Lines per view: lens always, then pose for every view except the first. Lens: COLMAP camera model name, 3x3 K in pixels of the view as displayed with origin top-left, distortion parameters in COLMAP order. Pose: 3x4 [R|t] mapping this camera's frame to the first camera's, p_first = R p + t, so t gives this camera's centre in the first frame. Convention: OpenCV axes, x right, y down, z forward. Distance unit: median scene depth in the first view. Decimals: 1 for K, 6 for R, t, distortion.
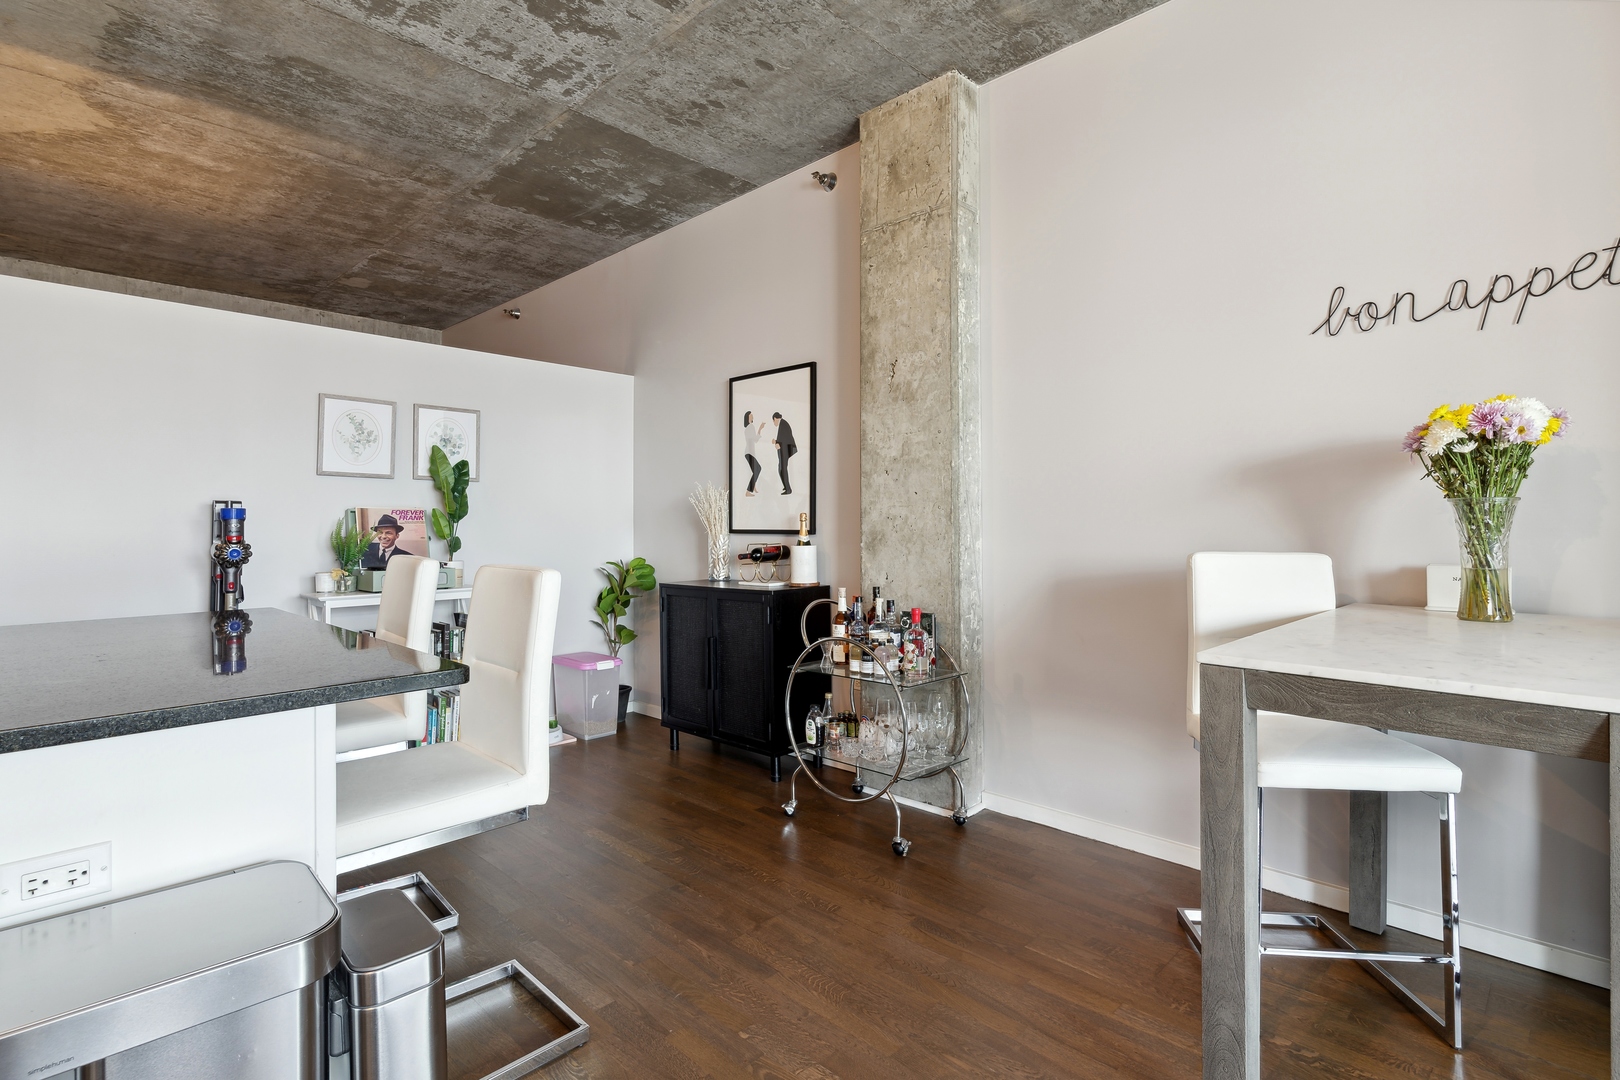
lens RADIAL K [[785.4, 0, 805.2], [0, 785.4, 517.0], [0, 0, 1]] dist [-0.001538, -0.000330]
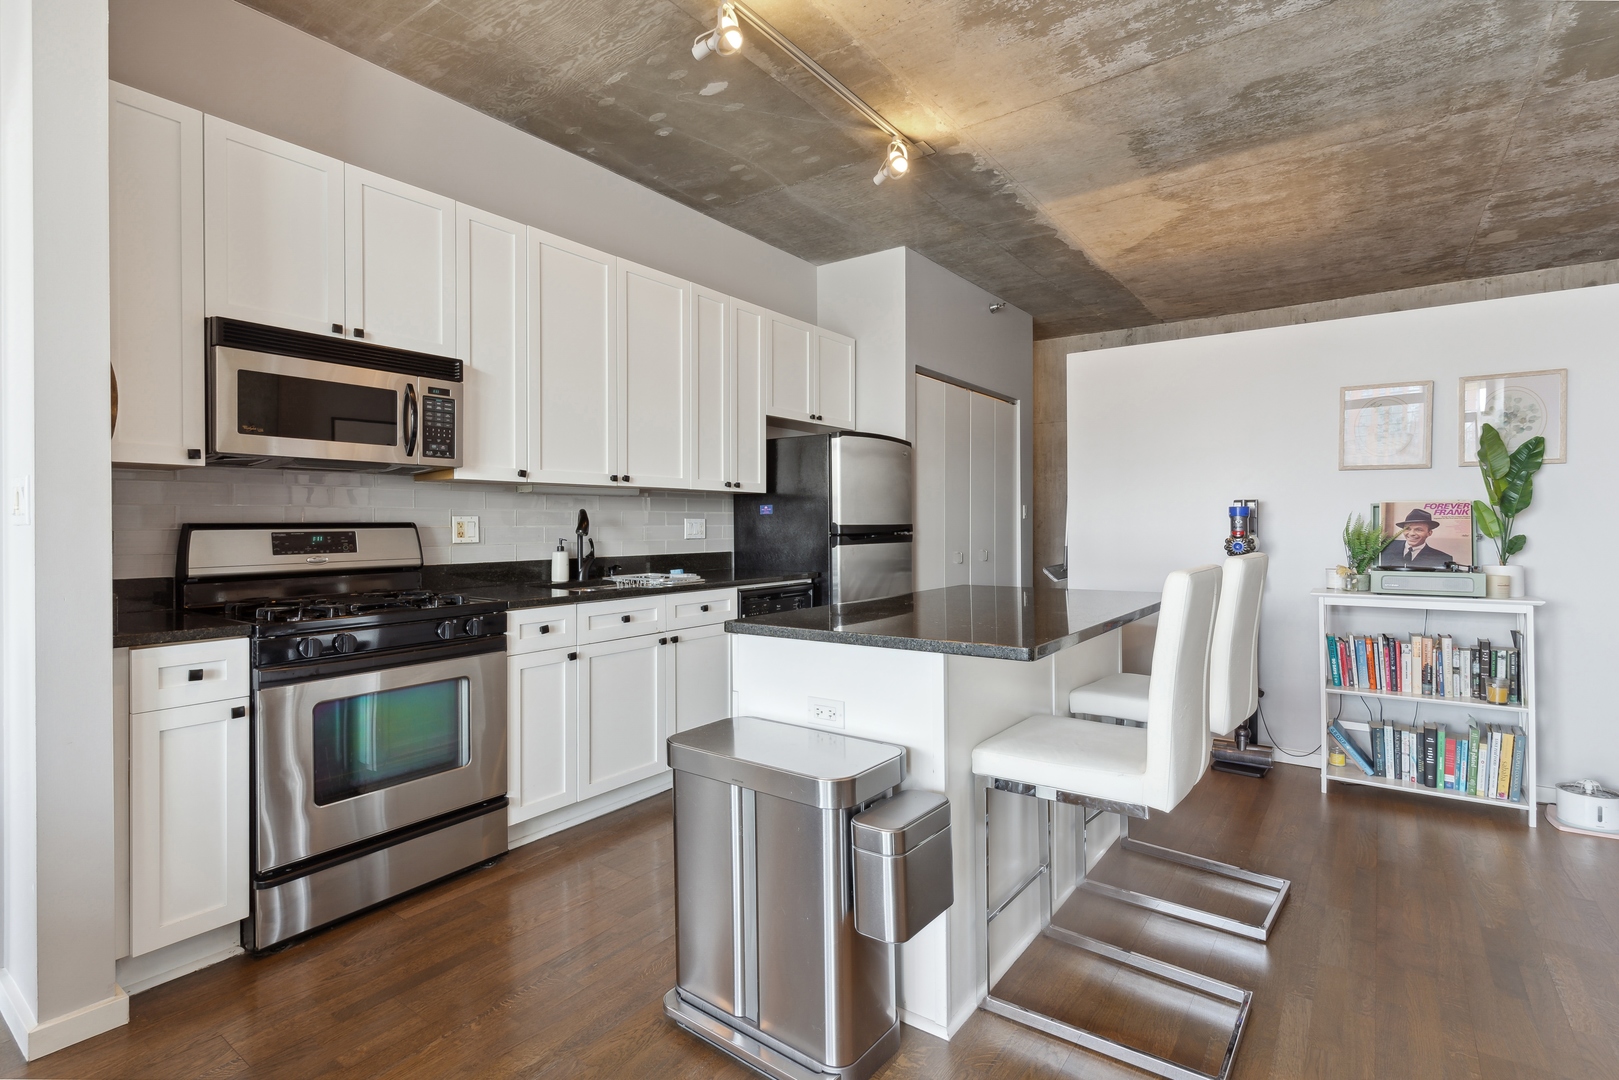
lens RADIAL K [[776.2, 0, 811.1], [0, 776.2, 523.2], [0, 0, 1]] dist [0.000008, -0.000157]
pose [[0.145903, 0.001118, -0.989298, 0.240786], [0.015200, 0.999879, 0.003372, -0.000326], [0.989182, -0.015530, 0.145868, 0.189450]]
